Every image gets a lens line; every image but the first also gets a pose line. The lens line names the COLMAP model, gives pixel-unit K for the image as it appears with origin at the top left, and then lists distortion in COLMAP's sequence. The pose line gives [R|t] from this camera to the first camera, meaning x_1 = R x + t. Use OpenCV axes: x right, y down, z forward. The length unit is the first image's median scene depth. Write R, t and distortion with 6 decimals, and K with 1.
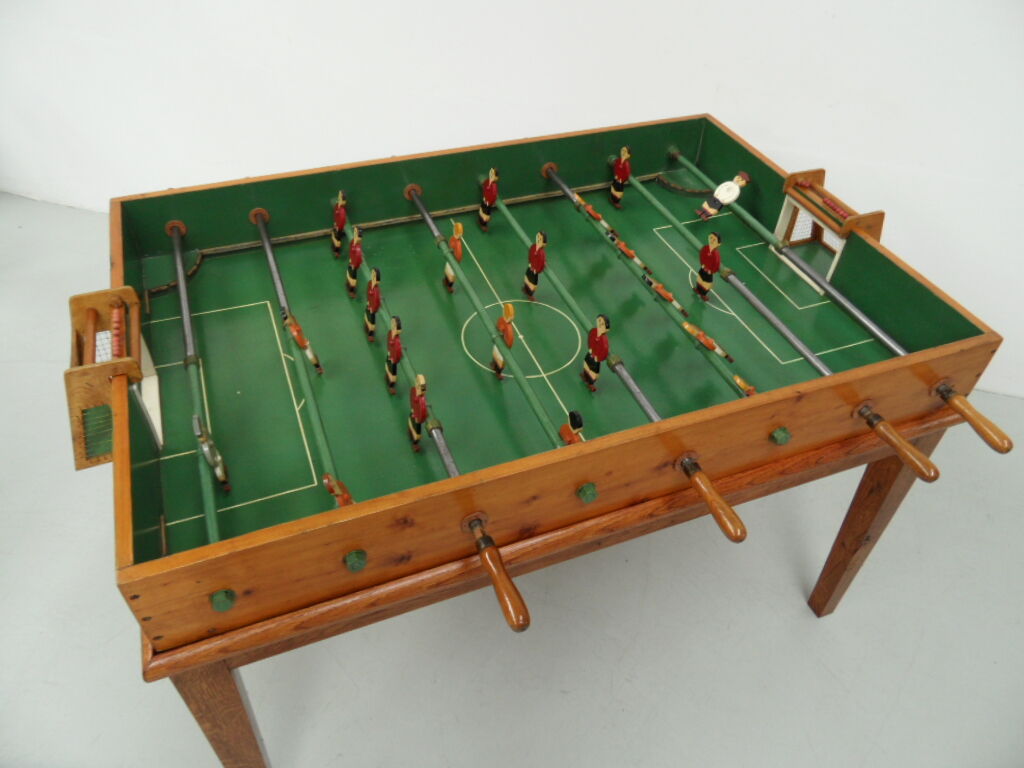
lens RADIAL K [[760.7, 0, 512.6], [0, 760.7, 377.1], [0, 0, 1]] dist [-0.037000, 0.025664]
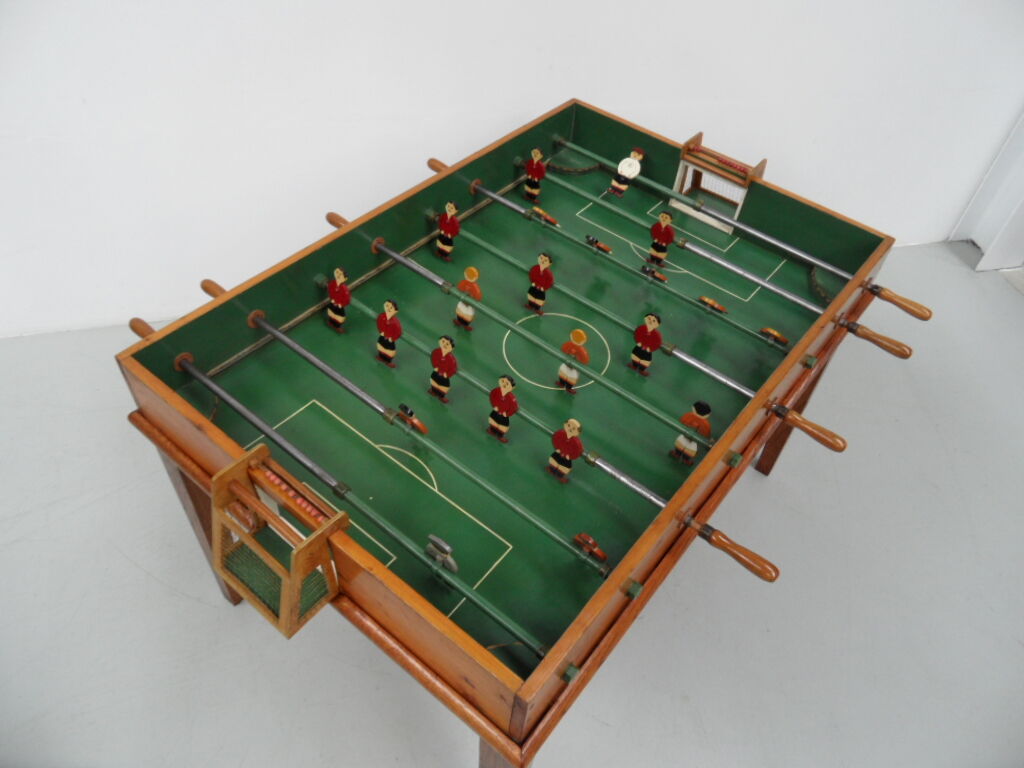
lens RADIAL K [[760.7, 0, 512.6], [0, 760.7, 377.1], [0, 0, 1]] dist [-0.037000, 0.025664]
pose [[0.869314, -0.343518, 0.355372, -0.433105], [0.307487, 0.938793, 0.155303, -0.198868], [-0.386970, -0.025735, 0.921733, -0.002615]]
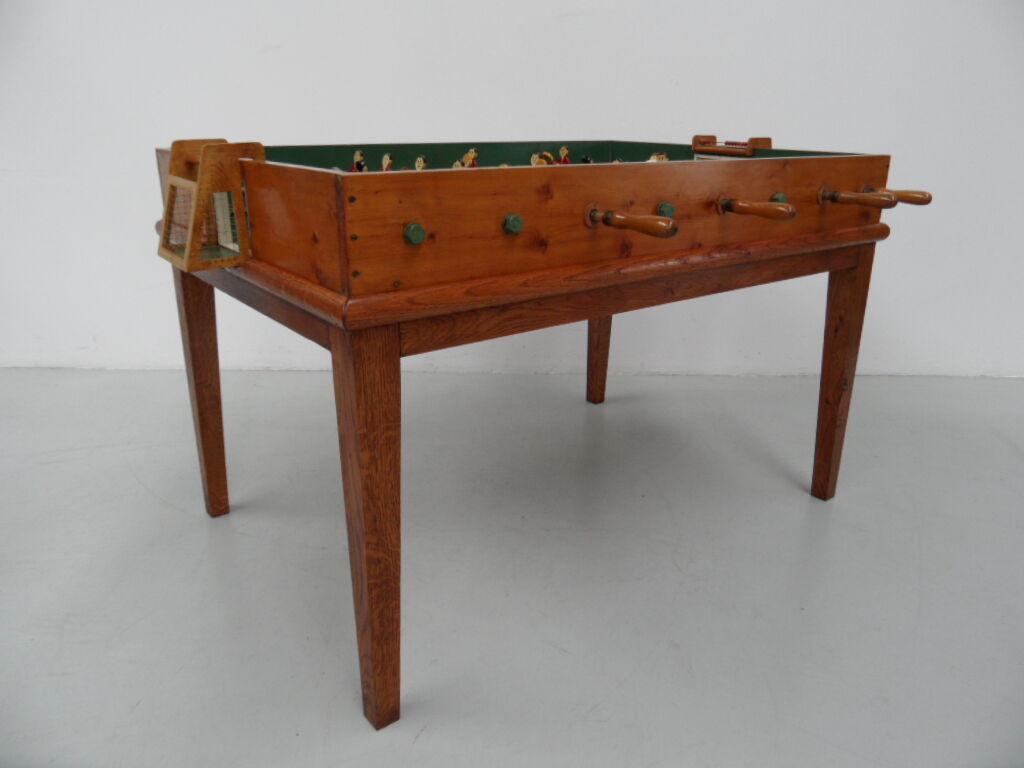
lens RADIAL K [[760.7, 0, 512.6], [0, 760.7, 377.1], [0, 0, 1]] dist [-0.037000, 0.025664]
pose [[0.961052, -0.115279, 0.251178, -0.333529], [0.205199, 0.906448, -0.369114, 0.559059], [-0.185129, 0.406279, 0.894799, 0.047353]]
